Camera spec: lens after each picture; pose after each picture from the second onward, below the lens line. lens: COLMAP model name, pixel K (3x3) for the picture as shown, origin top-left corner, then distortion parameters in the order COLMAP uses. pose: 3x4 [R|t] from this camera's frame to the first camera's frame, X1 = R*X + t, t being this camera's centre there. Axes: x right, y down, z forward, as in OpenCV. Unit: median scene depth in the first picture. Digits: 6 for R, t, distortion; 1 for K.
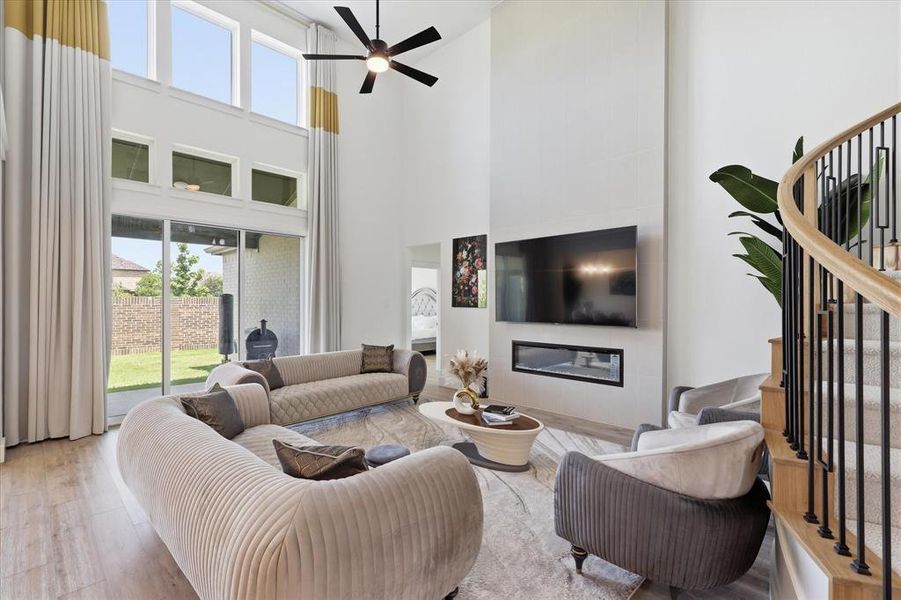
lens RADIAL K [[408.6, 0, 449.2], [0, 408.6, 301.4], [0, 0, 1]] dist [-0.004106, 0.002326]
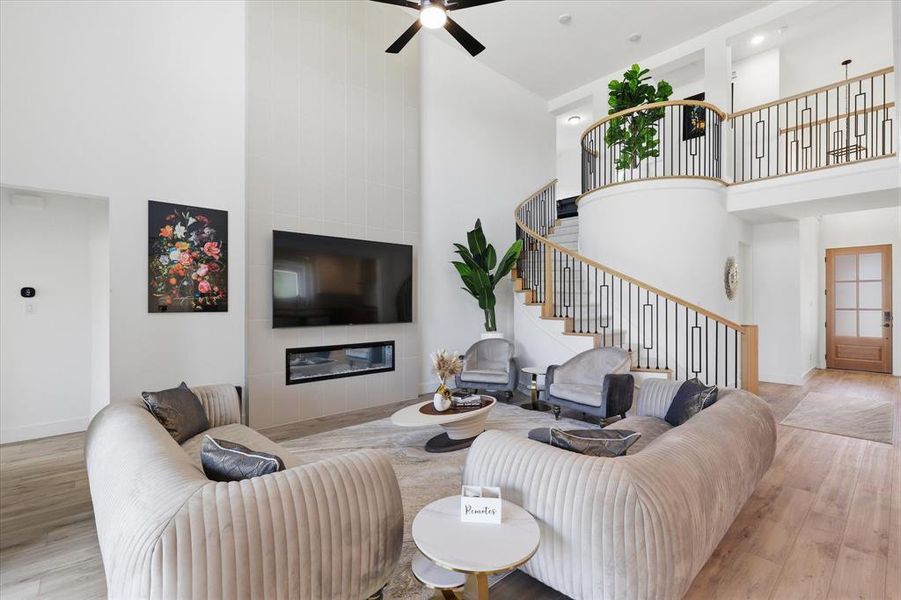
lens RADIAL K [[408.6, 0, 449.8], [0, 408.6, 303.1], [0, 0, 1]] dist [-0.004106, 0.002326]
pose [[0.071511, -0.002571, 0.997437, -0.588607], [0.002090, 0.999995, 0.002428, -0.001121], [-0.997438, 0.001911, 0.071516, 0.533108]]
